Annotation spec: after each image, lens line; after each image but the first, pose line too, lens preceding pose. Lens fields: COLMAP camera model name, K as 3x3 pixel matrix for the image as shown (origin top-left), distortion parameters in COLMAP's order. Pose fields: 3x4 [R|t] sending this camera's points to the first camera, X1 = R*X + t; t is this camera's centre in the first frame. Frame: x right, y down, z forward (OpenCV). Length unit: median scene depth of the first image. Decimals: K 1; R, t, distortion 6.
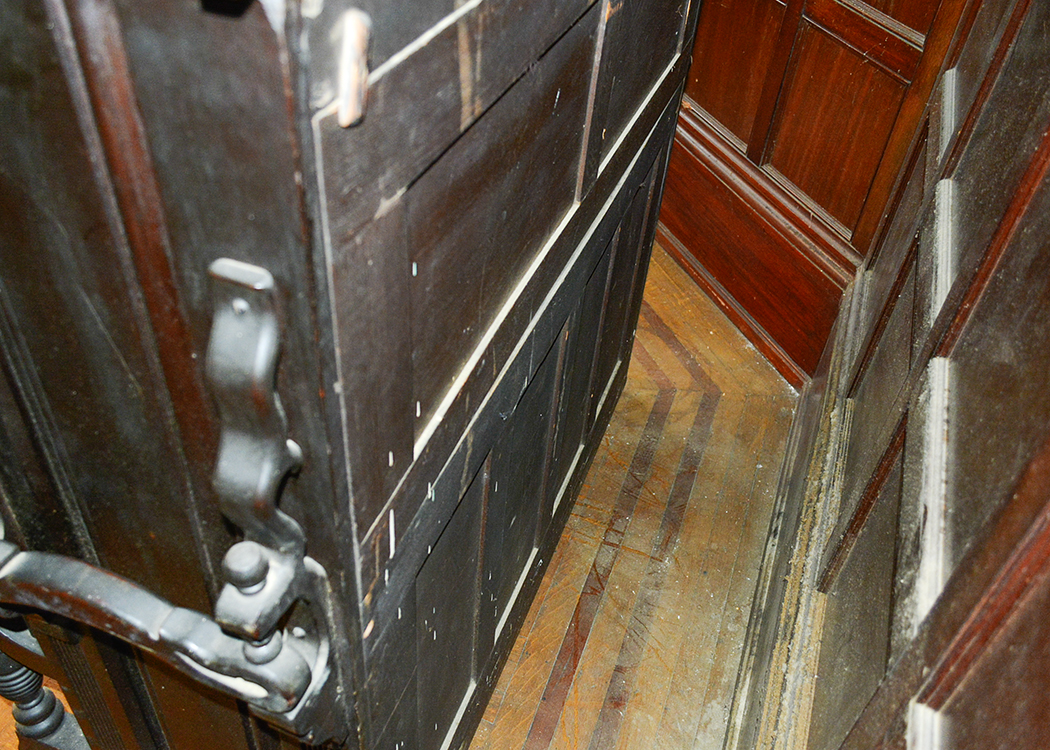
lens RADIAL K [[904.2, 0, 523.2], [0, 904.2, 374.6], [0, 0, 1]] dist [0.016736, 0.000082]
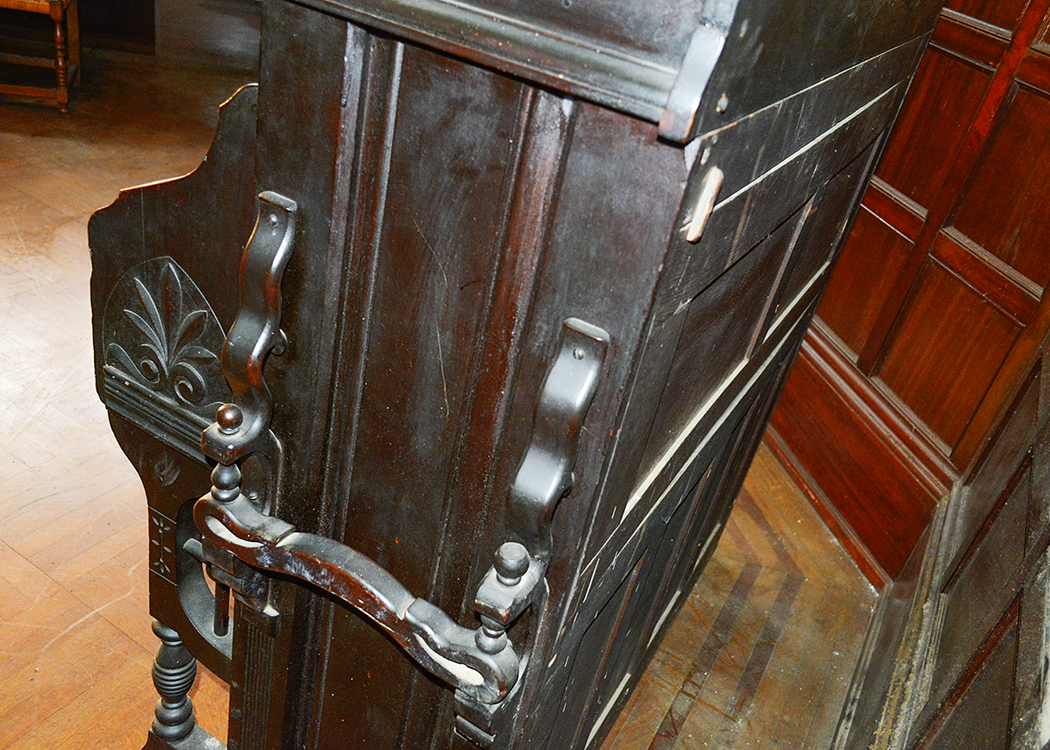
lens RADIAL K [[904.2, 0, 522.2], [0, 904.2, 379.0], [0, 0, 1]] dist [0.016736, 0.000082]
pose [[0.979348, 0.191125, -0.065949, -0.092042], [-0.200217, 0.962158, -0.184839, 0.070713], [0.028126, 0.194226, 0.980553, -0.100168]]
